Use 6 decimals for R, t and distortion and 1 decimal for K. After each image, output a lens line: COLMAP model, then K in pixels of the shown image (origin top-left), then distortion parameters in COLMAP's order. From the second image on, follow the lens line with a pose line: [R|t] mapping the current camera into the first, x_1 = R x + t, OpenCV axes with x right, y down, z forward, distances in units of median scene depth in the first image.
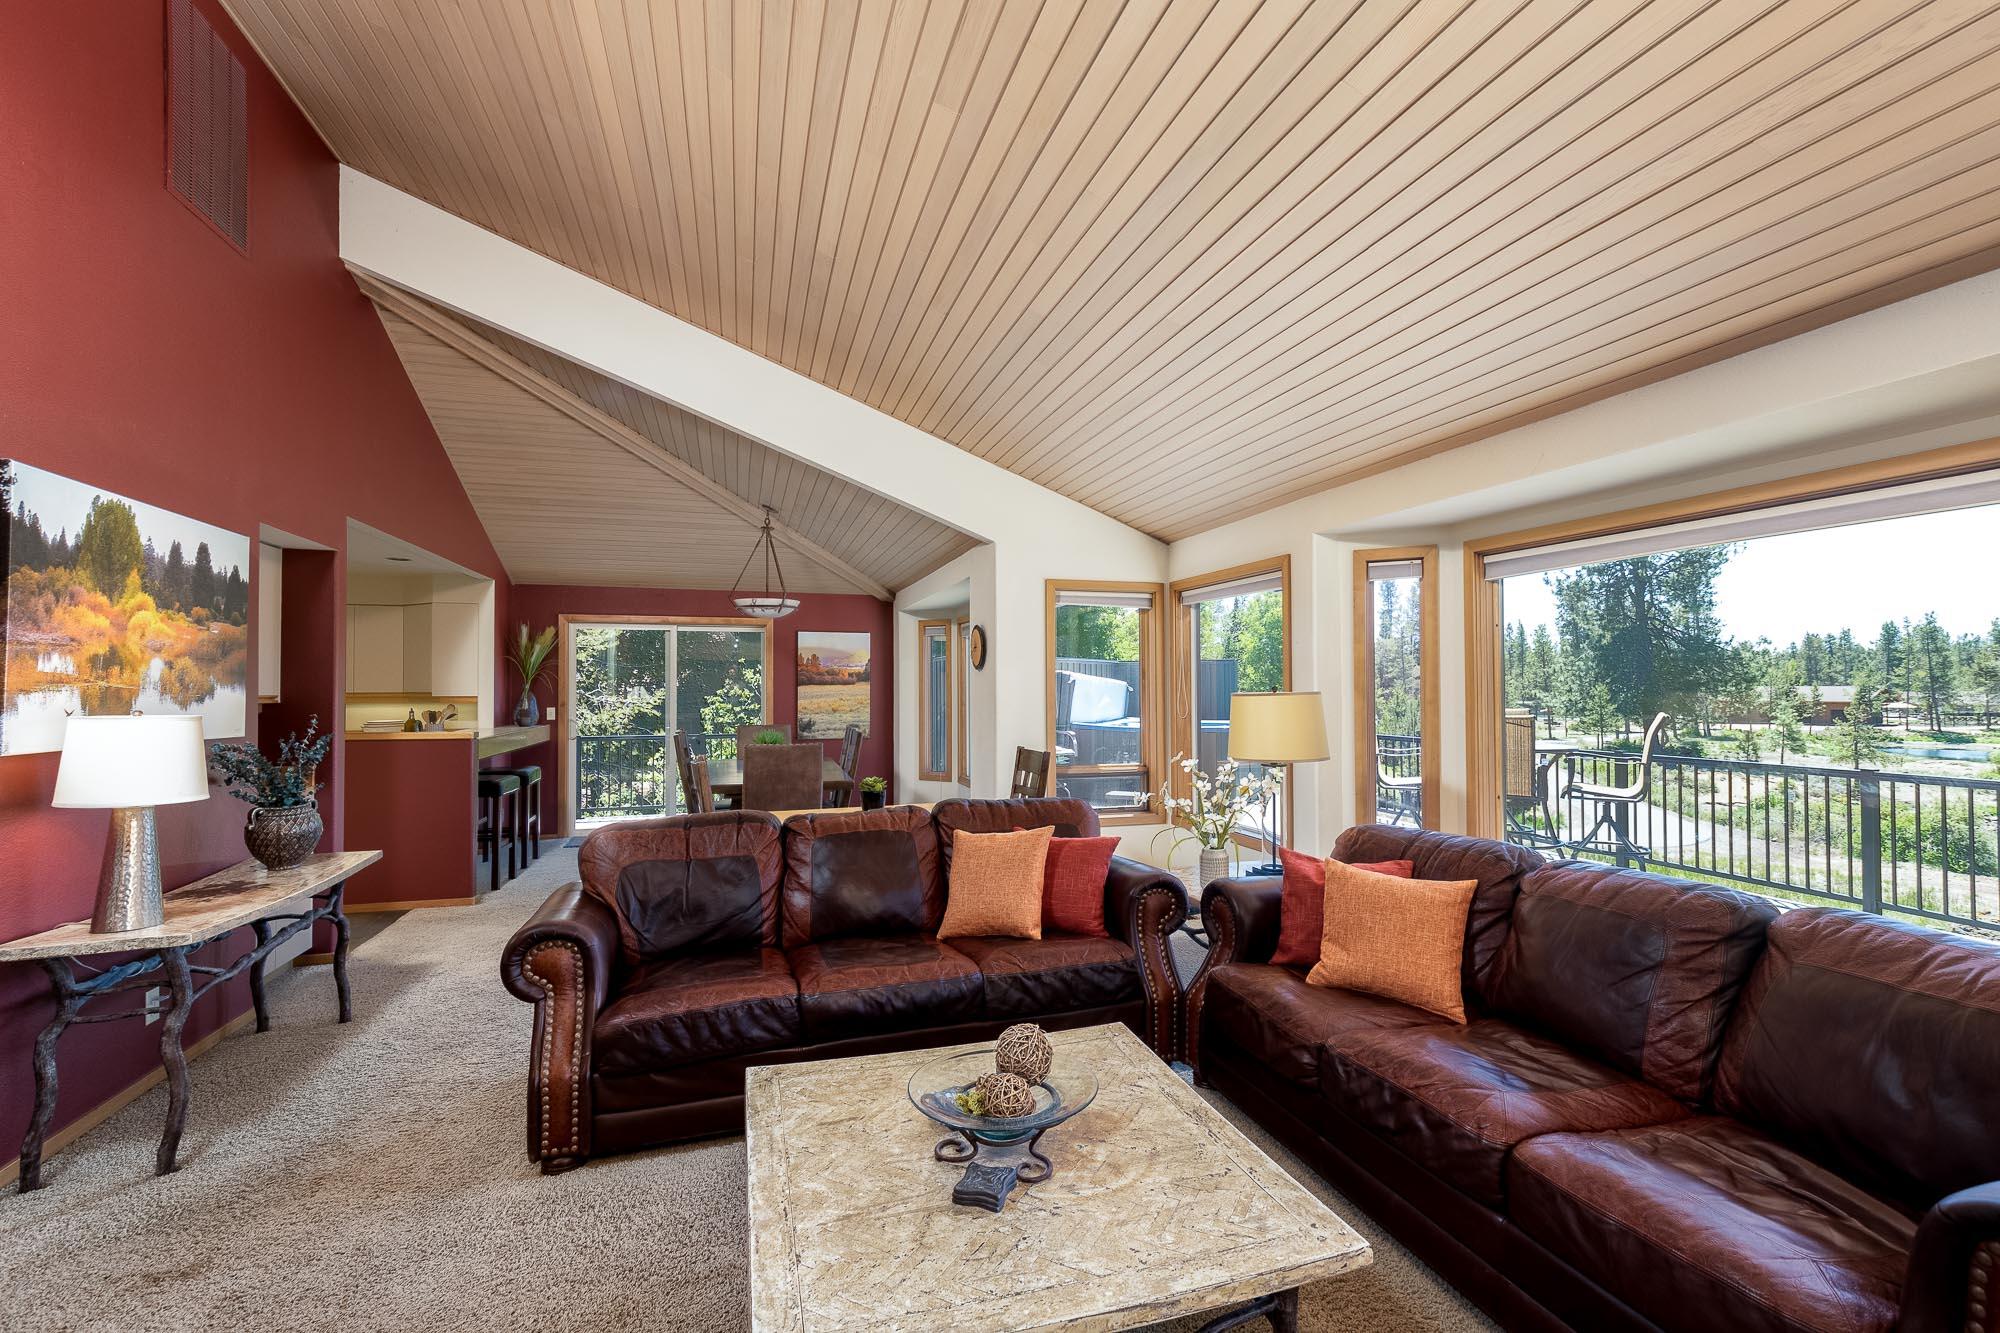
lens RADIAL K [[872.9, 0, 1000.0], [0, 872.9, 666.5], [0, 0, 1]] dist [0.018420, -0.009284]
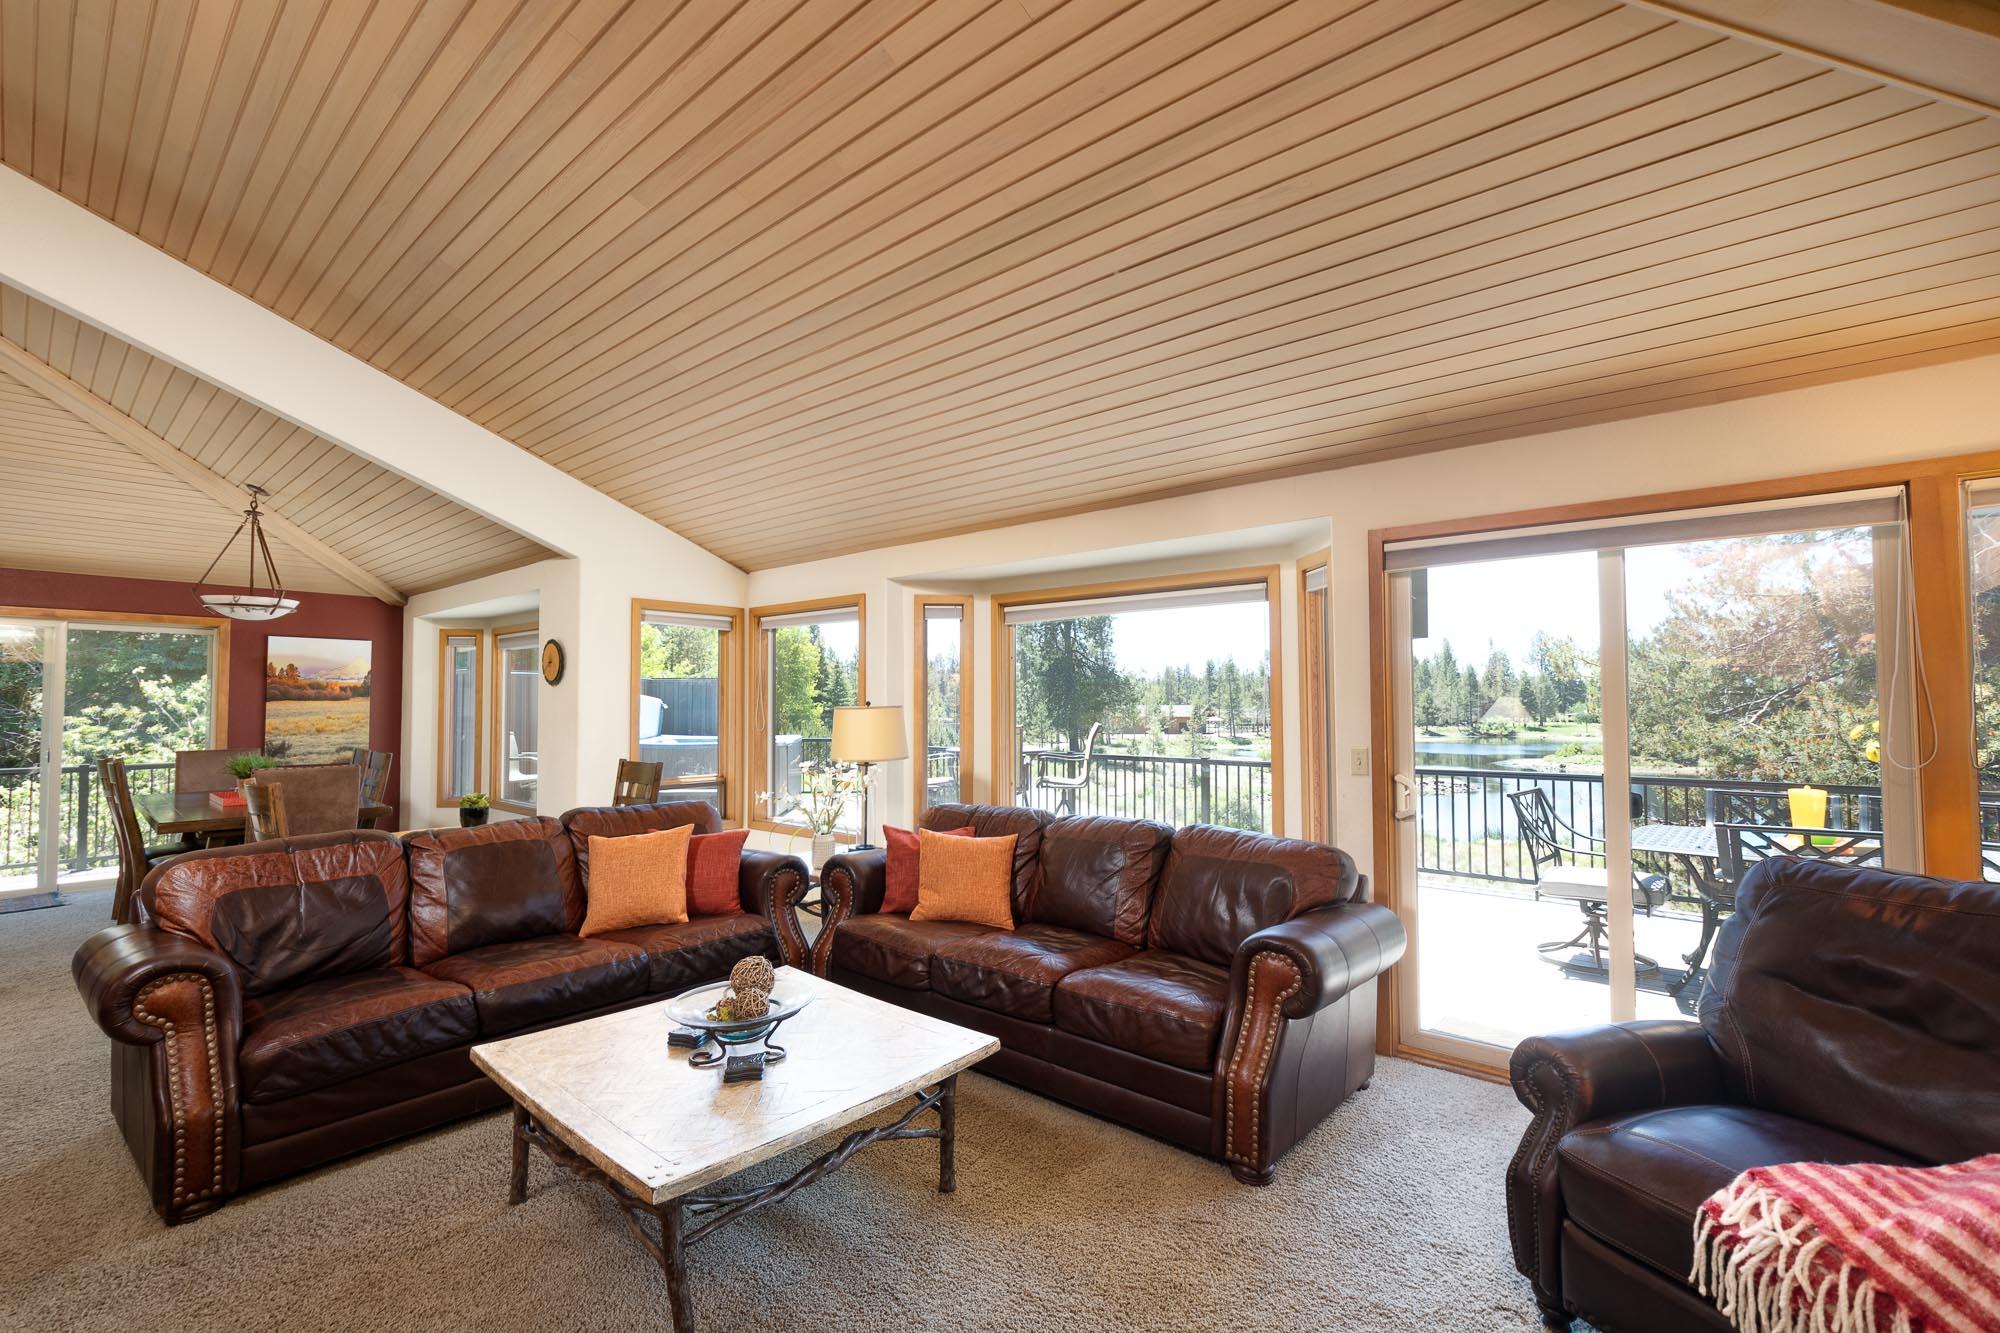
lens RADIAL K [[885.1, 0, 1000.0], [0, 885.1, 666.5], [0, 0, 1]] dist [-0.001969, -0.000354]
pose [[0.848332, 0.024163, 0.528914, -0.215732], [-0.012920, 0.999605, -0.024944, 0.002081], [-0.529308, 0.014327, 0.848309, -0.190631]]
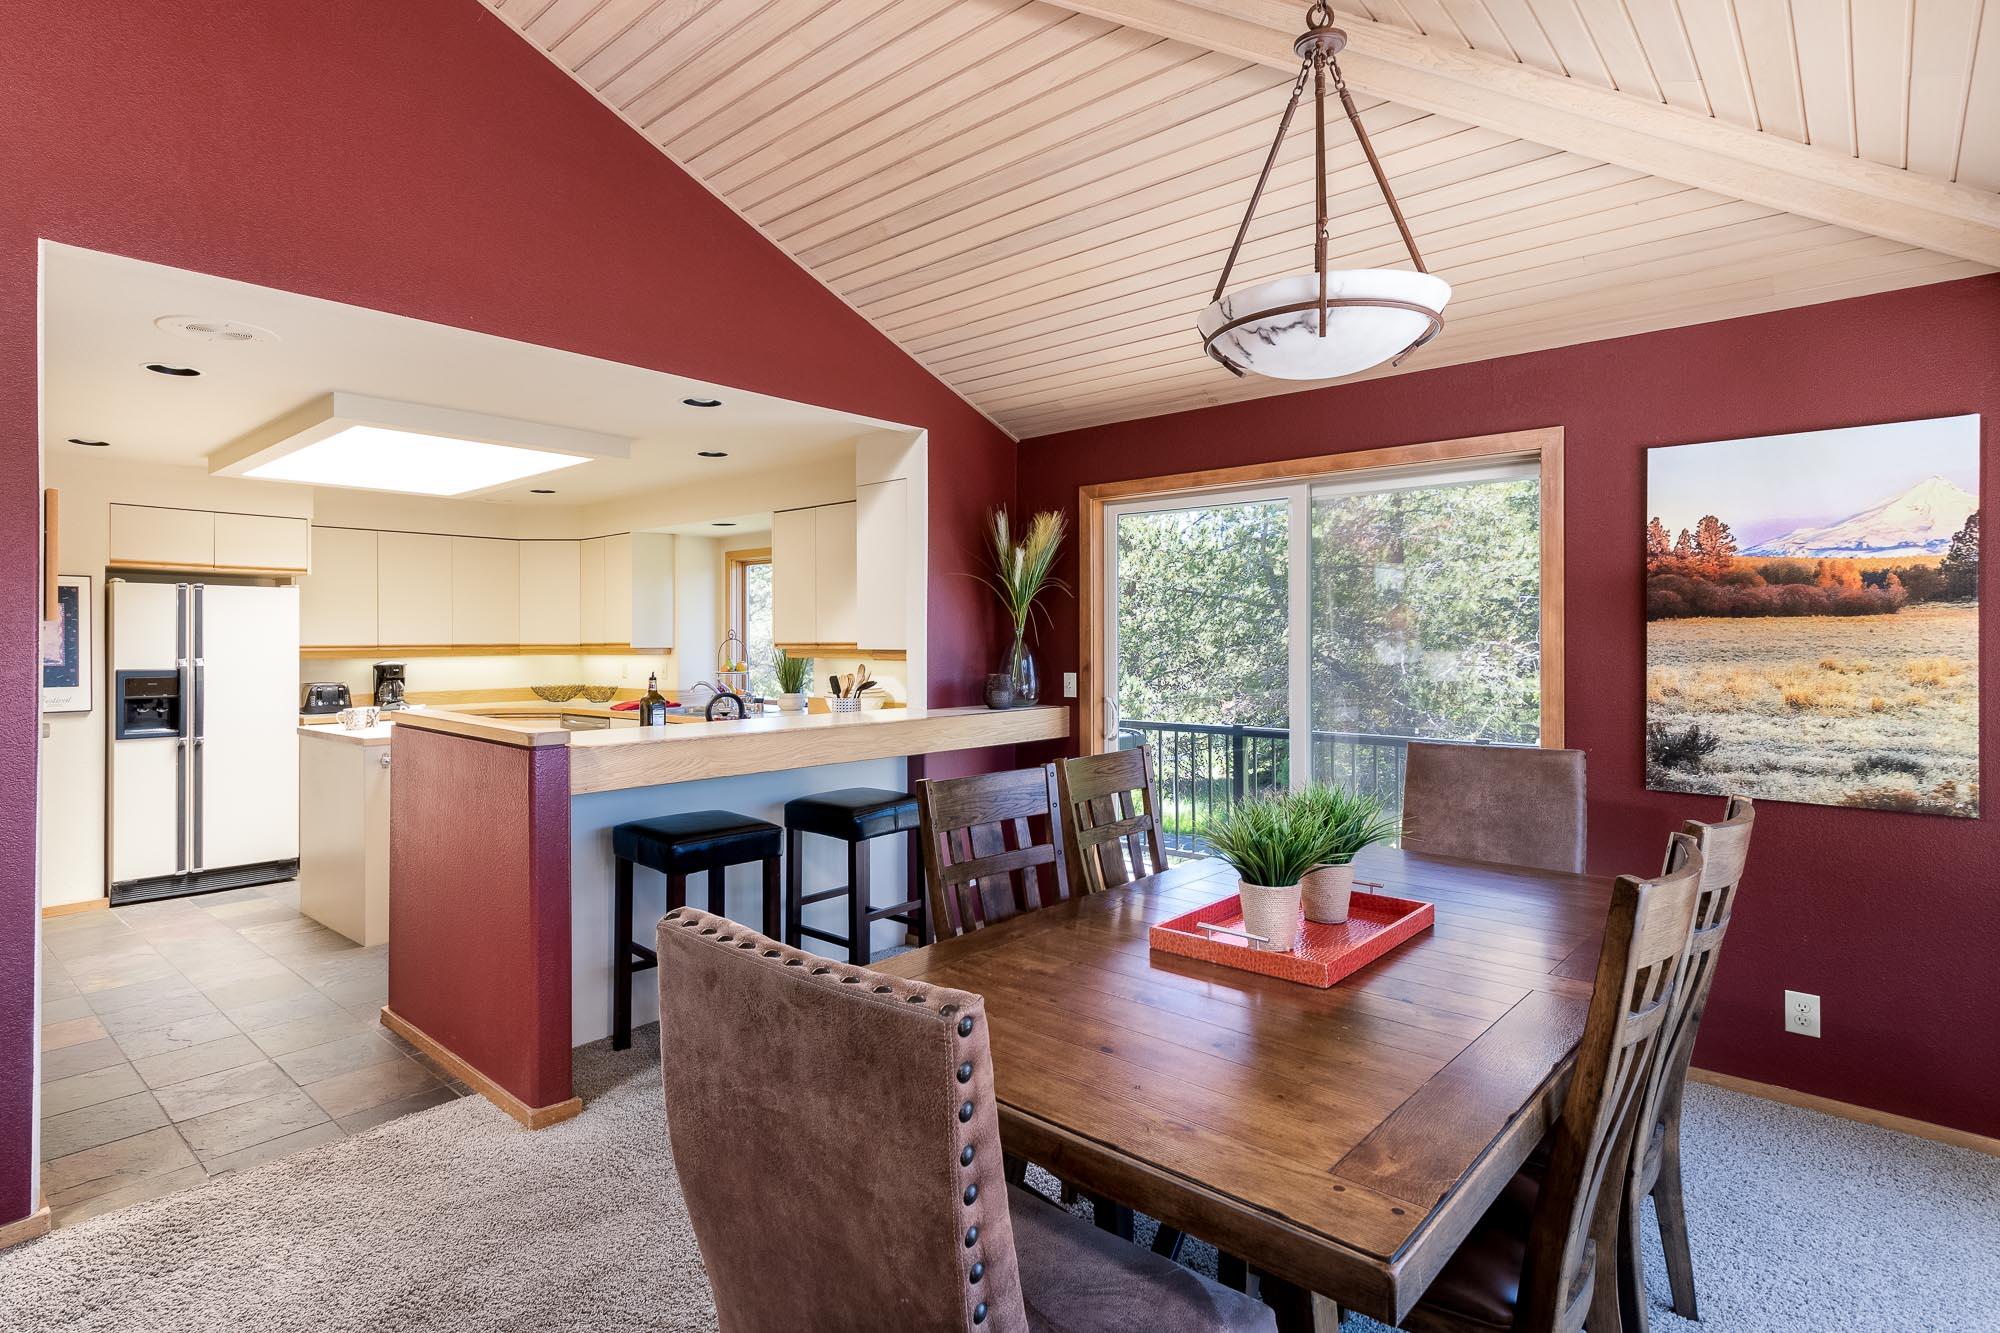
lens RADIAL K [[988.9, 0, 1002.4], [0, 988.9, 658.5], [0, 0, 1]] dist [0.017876, -0.000015]
pose [[0.531685, 0.010796, -0.846873, -0.126196], [0.019717, 0.999490, 0.025120, 0.054525], [0.846712, -0.030054, 0.531201, 1.532346]]
